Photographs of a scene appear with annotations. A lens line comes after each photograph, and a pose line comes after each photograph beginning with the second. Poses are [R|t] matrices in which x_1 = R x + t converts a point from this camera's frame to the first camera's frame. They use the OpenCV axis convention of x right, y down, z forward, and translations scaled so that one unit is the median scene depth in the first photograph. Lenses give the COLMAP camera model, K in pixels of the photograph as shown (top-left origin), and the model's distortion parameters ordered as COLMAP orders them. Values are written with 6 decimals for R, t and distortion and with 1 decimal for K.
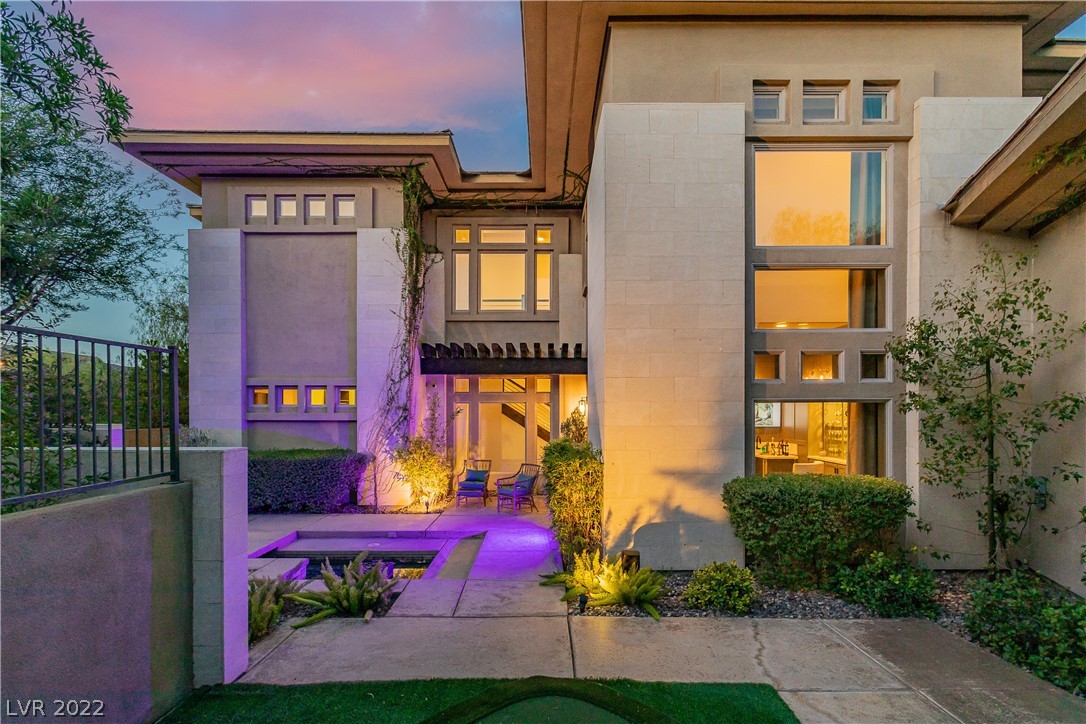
lens RADIAL K [[532.3, 0, 543.9], [0, 532.3, 420.0], [0, 0, 1]] dist [0.000802, 0.000125]
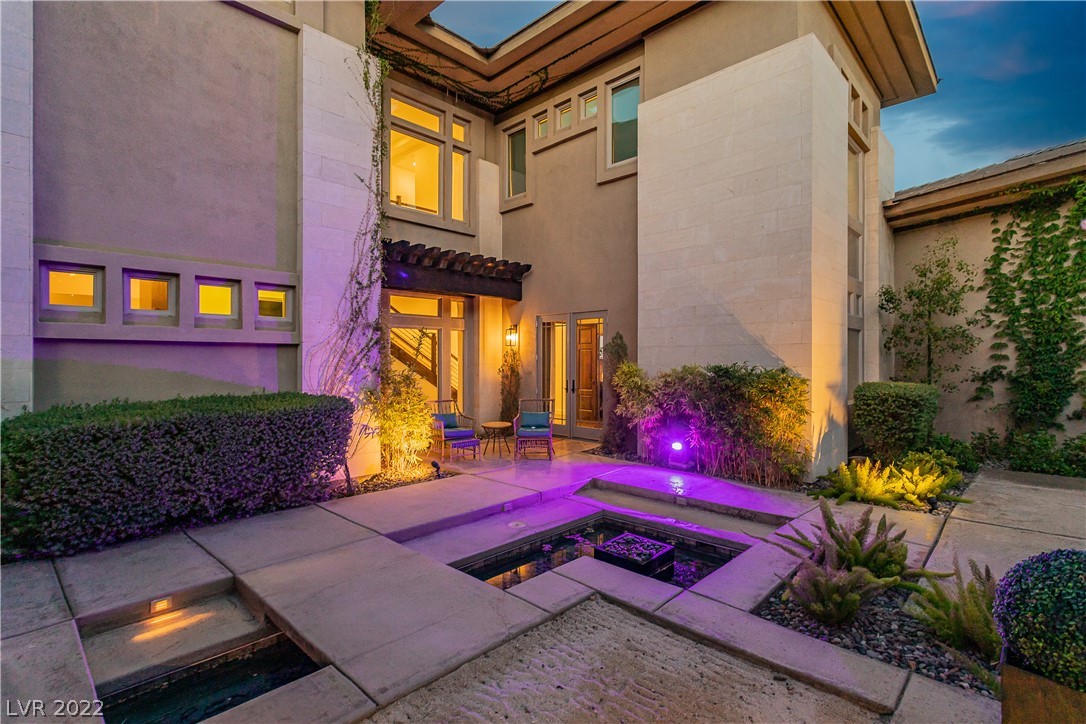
lens RADIAL K [[516.9, 0, 539.9], [0, 516.9, 364.9], [0, 0, 1]] dist [0.001529, 0.000572]
pose [[0.693197, -0.006951, 0.720715, -0.580042], [0.011249, 0.999936, -0.001176, 0.027757], [-0.720660, 0.008922, 0.693231, 0.400511]]
